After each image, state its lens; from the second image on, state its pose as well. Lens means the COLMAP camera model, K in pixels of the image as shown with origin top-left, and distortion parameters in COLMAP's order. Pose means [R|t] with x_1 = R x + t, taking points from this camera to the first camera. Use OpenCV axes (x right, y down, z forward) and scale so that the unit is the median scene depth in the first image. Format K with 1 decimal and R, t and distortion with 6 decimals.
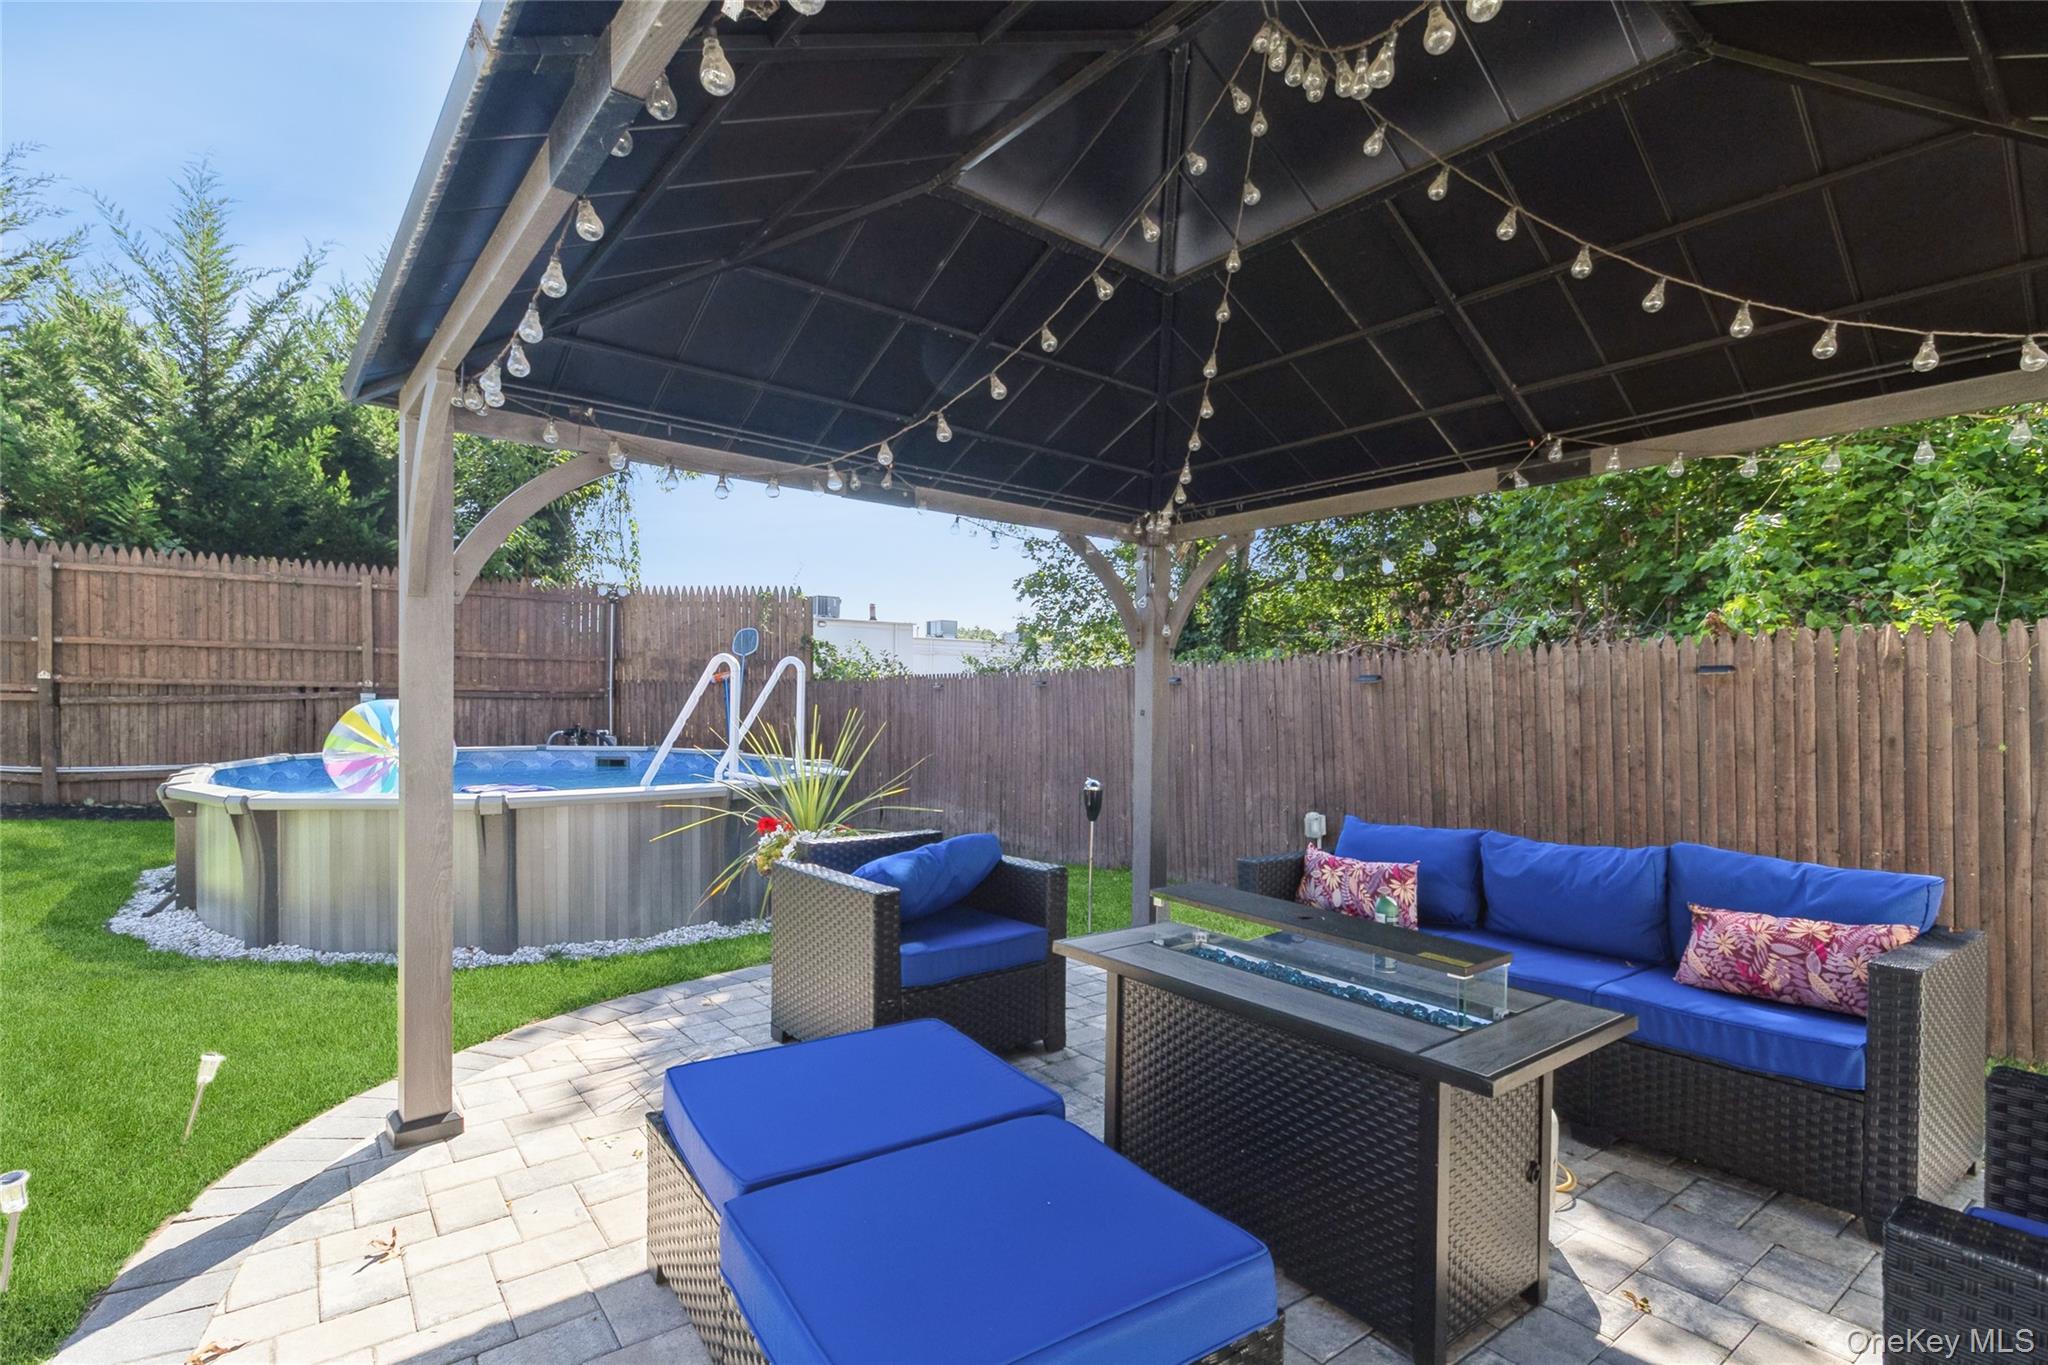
lens RADIAL K [[961.7, 0, 1038.3], [0, 961.7, 699.8], [0, 0, 1]] dist [0.003550, 0.001120]
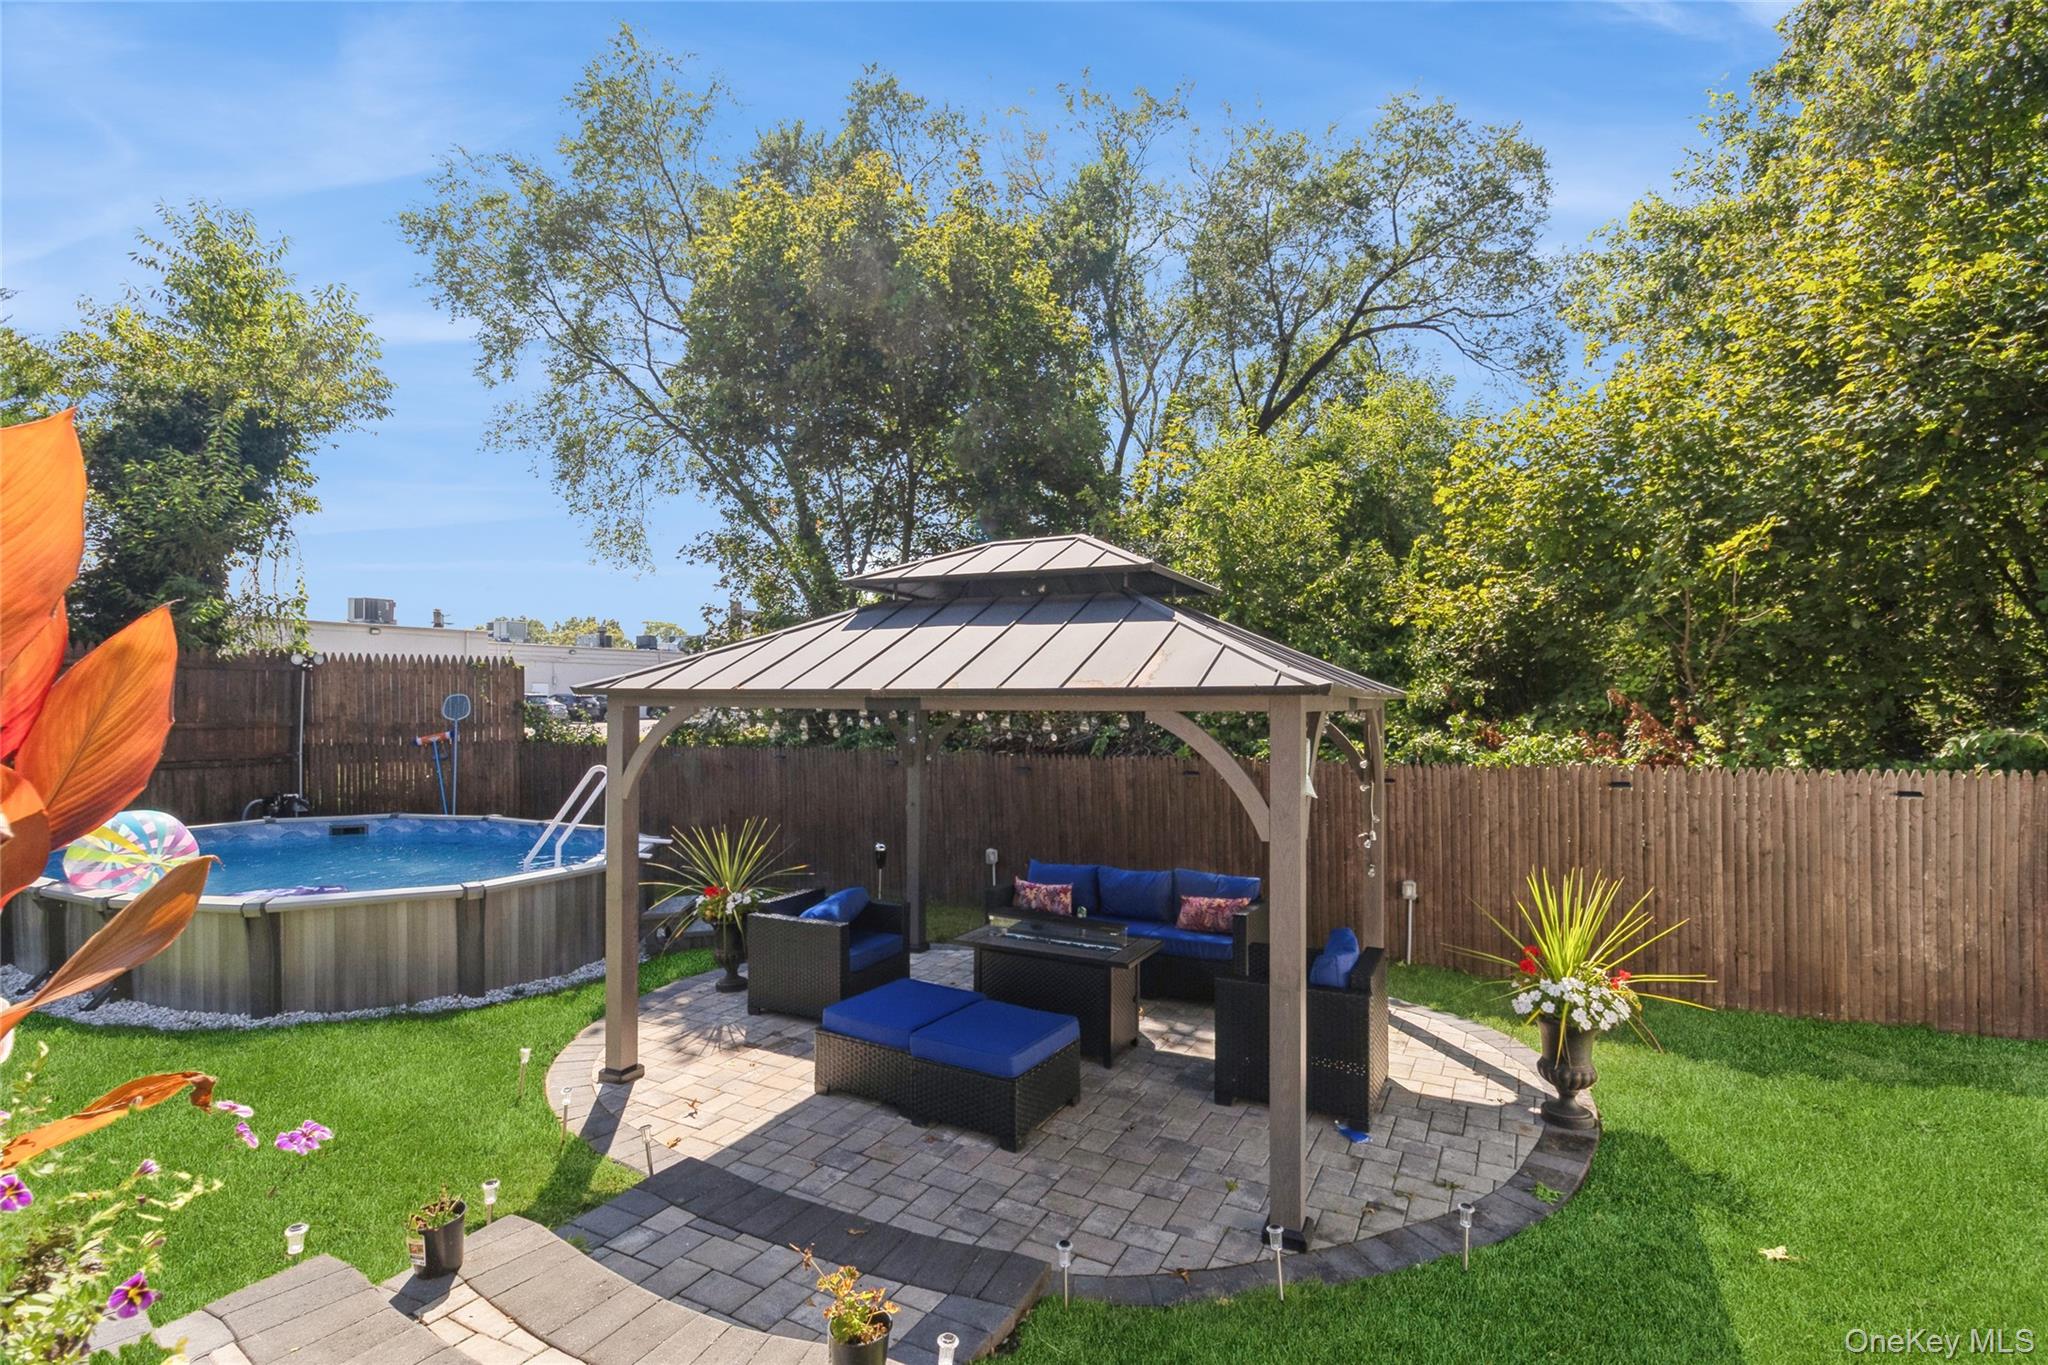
lens RADIAL K [[961.7, 0, 1015.6], [0, 961.7, 681.8], [0, 0, 1]] dist [0.003550, 0.001120]
pose [[0.913336, -0.002004, 0.407202, -0.573568], [0.006213, 0.999940, -0.009016, -0.254887], [-0.407160, 0.010765, 0.913294, -0.873309]]
